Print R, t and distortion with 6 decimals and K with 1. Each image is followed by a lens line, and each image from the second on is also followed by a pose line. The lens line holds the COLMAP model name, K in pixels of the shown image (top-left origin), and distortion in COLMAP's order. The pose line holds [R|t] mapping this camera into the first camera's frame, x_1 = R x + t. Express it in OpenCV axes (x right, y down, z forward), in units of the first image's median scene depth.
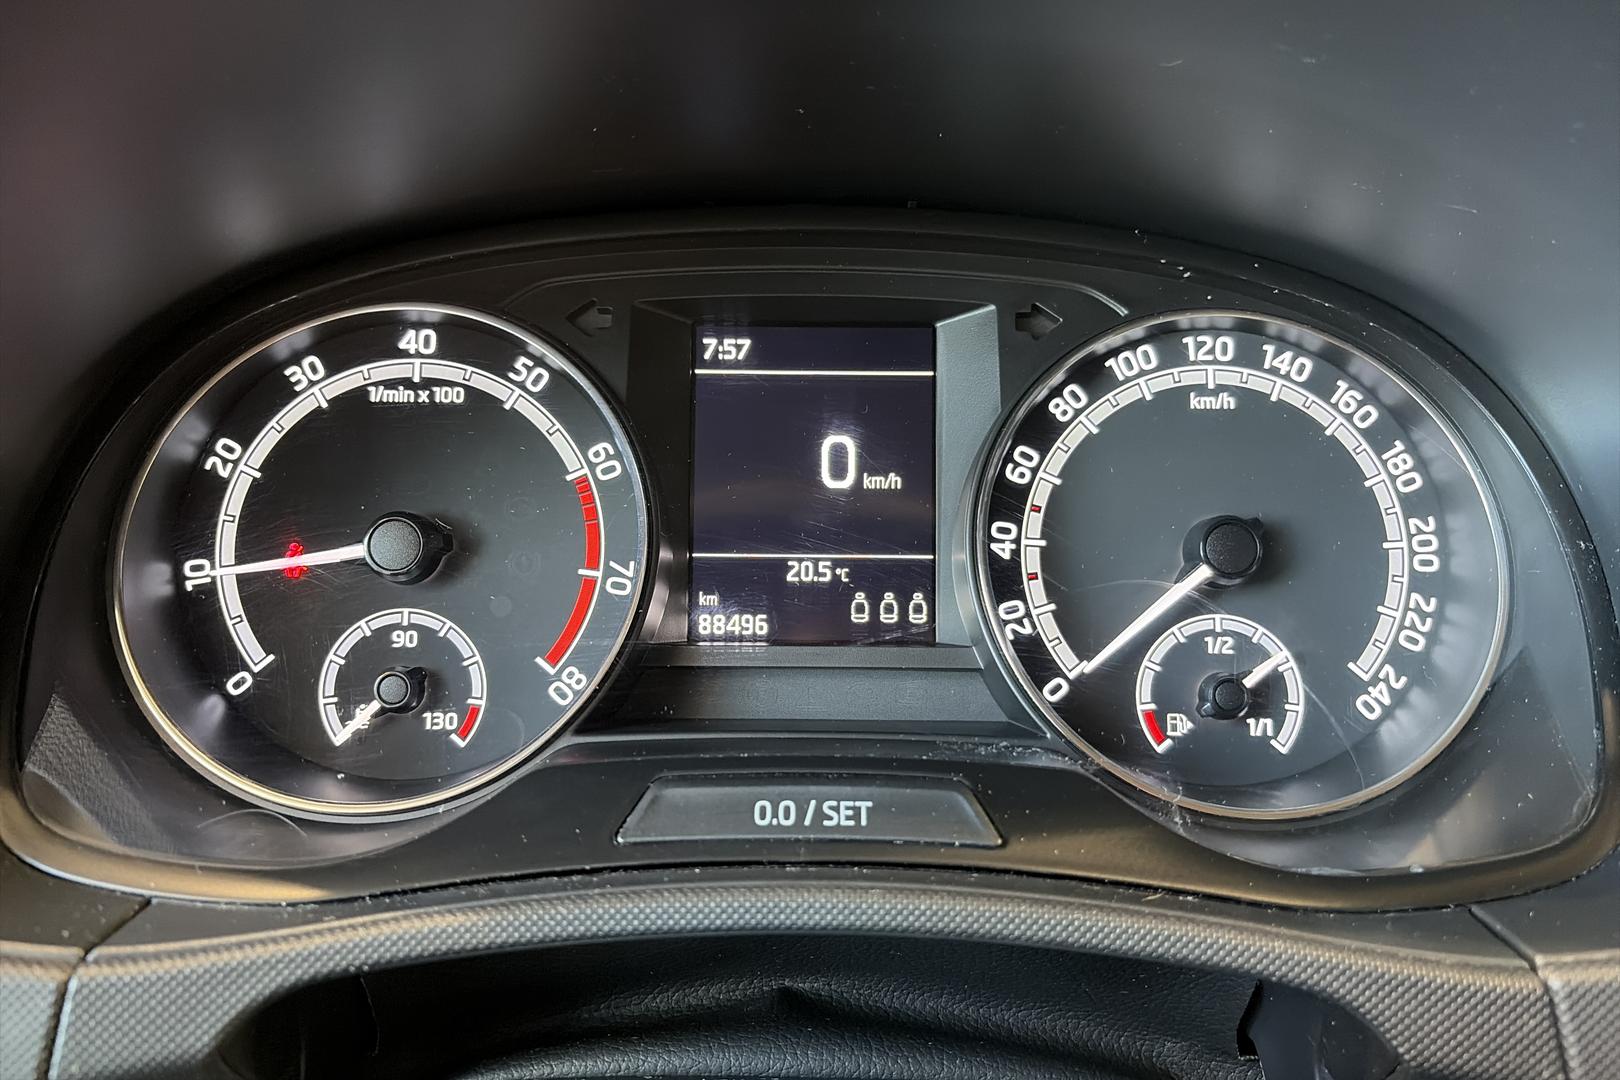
lens RADIAL K [[1280.8, 0, 810.3], [0, 1280.8, 530.8], [0, 0, 1]] dist [0.020516, -0.038069]
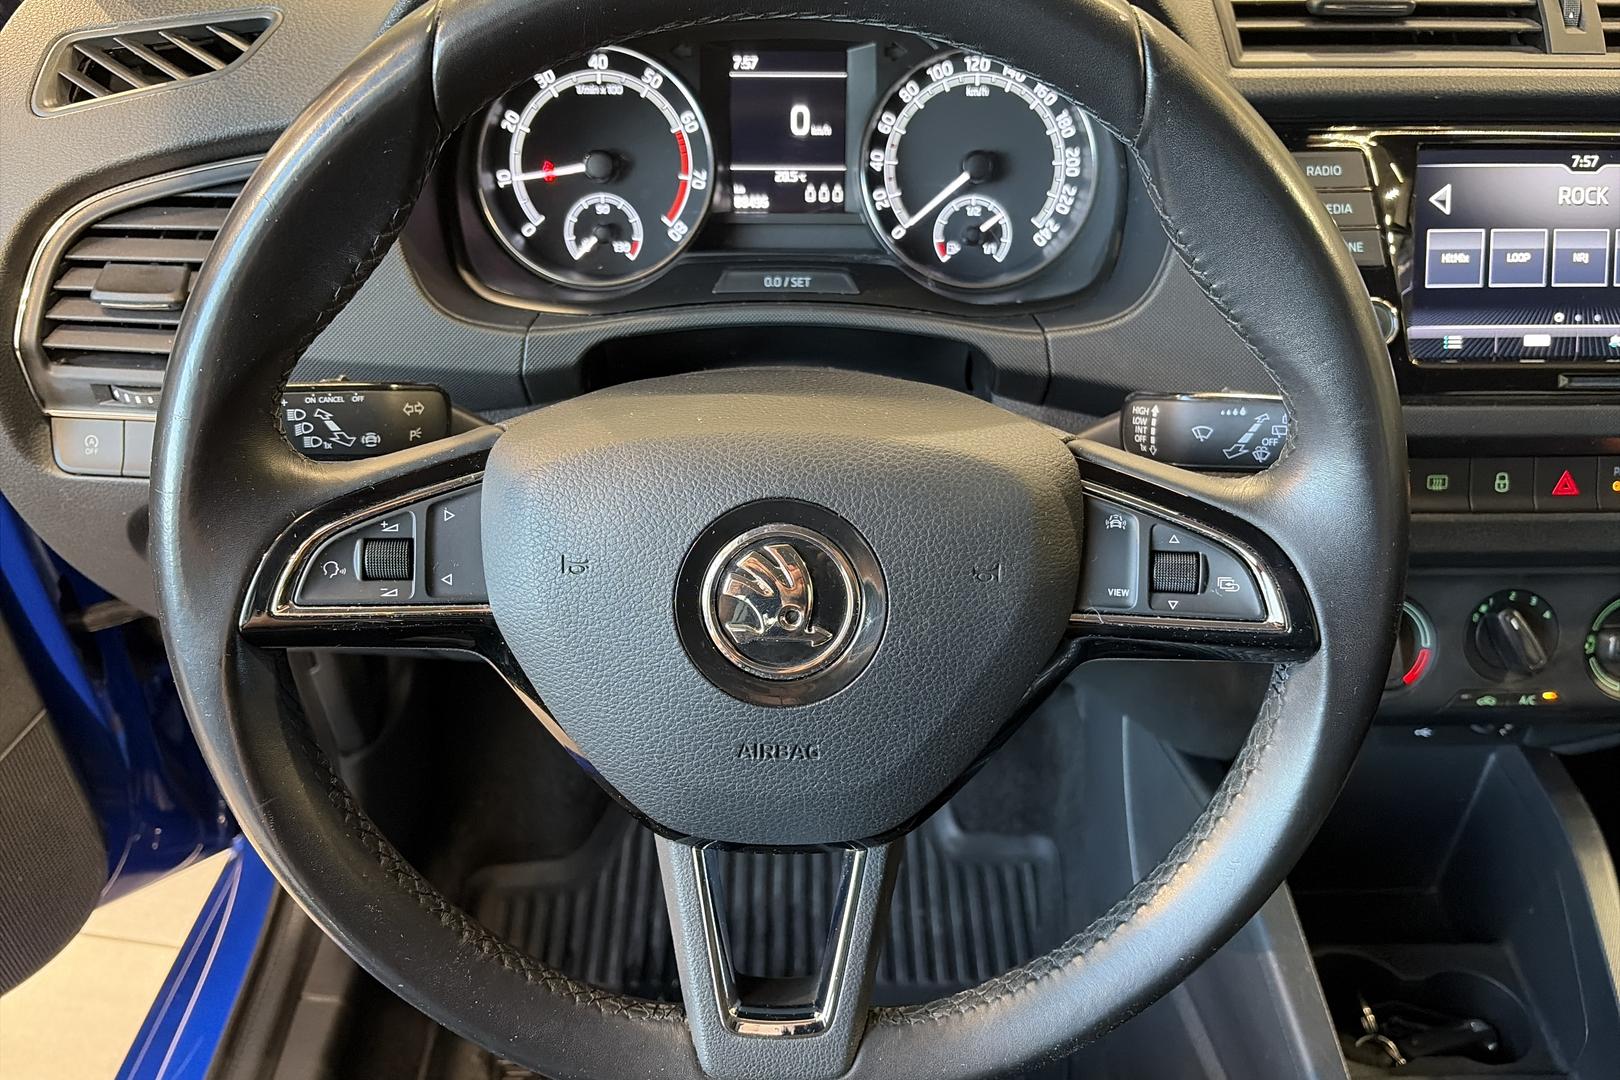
lens RADIAL K [[1280.8, 0, 796.4], [0, 1280.8, 555.3], [0, 0, 1]] dist [0.020516, -0.038069]
pose [[0.999995, -0.003011, -0.000416, 0.015384], [0.002960, 0.933366, 0.358914, -0.148473], [-0.000692, -0.358914, 0.933371, -1.246751]]
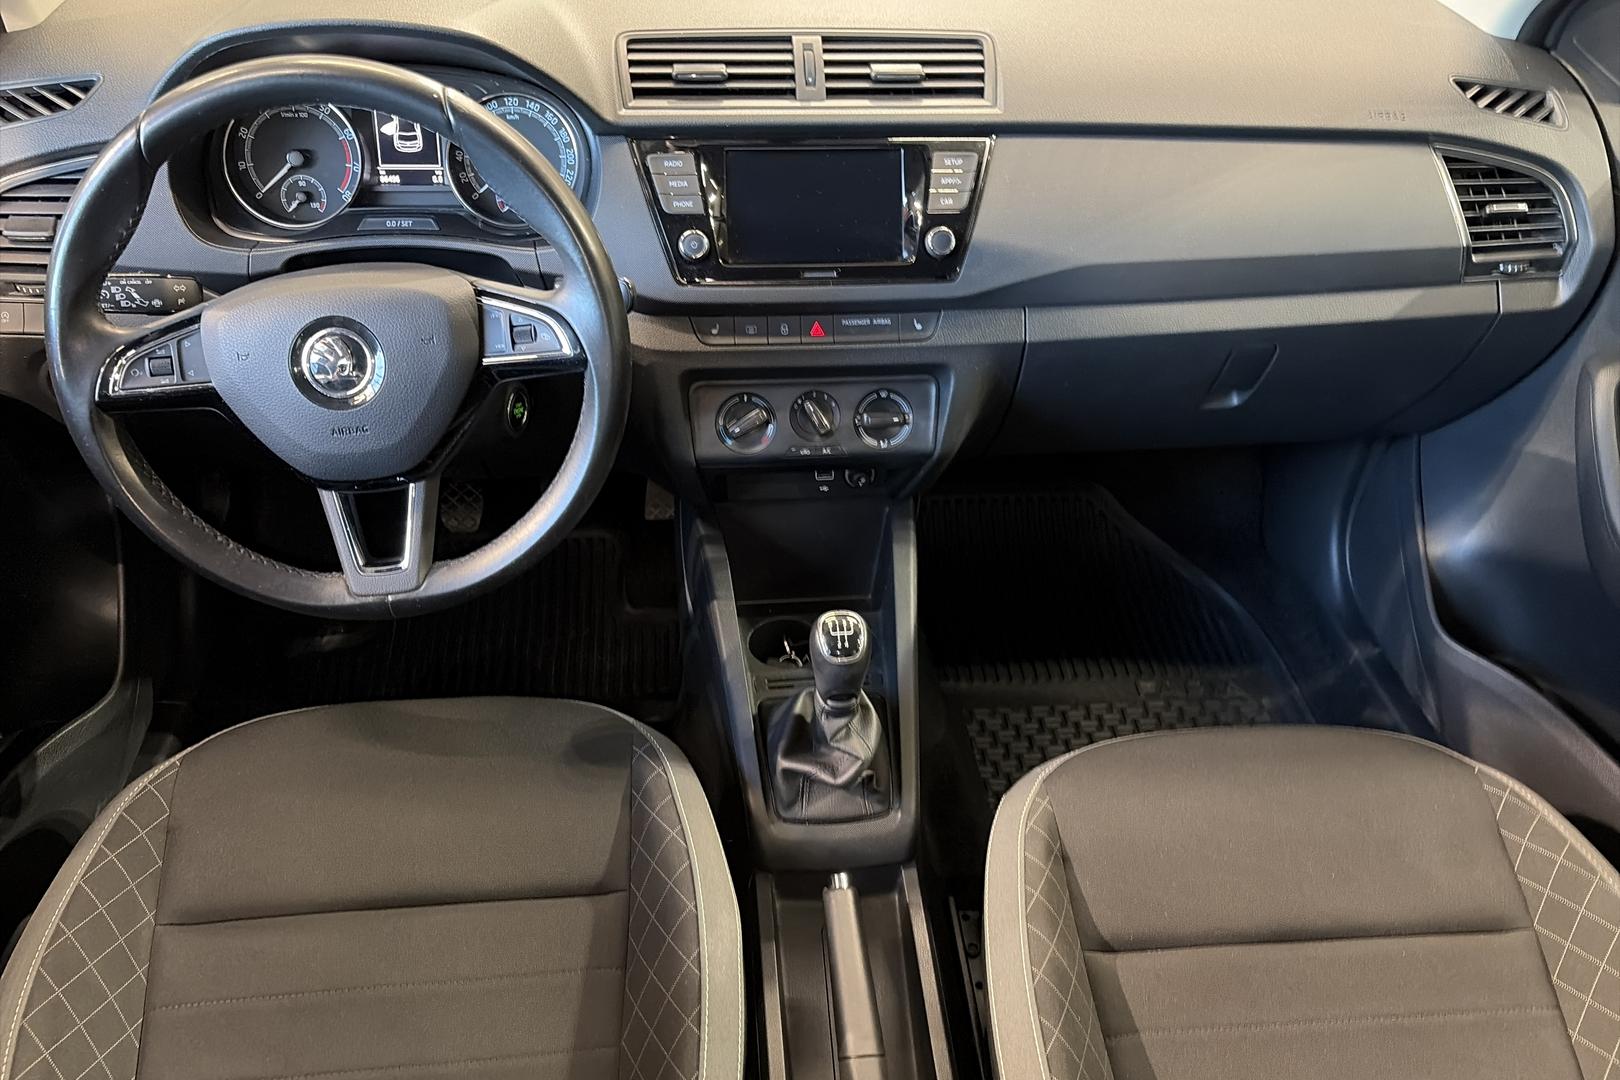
lens RADIAL K [[1280.8, 0, 832.9], [0, 1280.8, 580.5], [0, 0, 1]] dist [0.020516, -0.038069]
pose [[0.995020, -0.034125, 0.093651, 0.852984], [-0.006438, 0.915603, 0.402032, -0.377505], [-0.099467, -0.400633, 0.910824, -3.091674]]
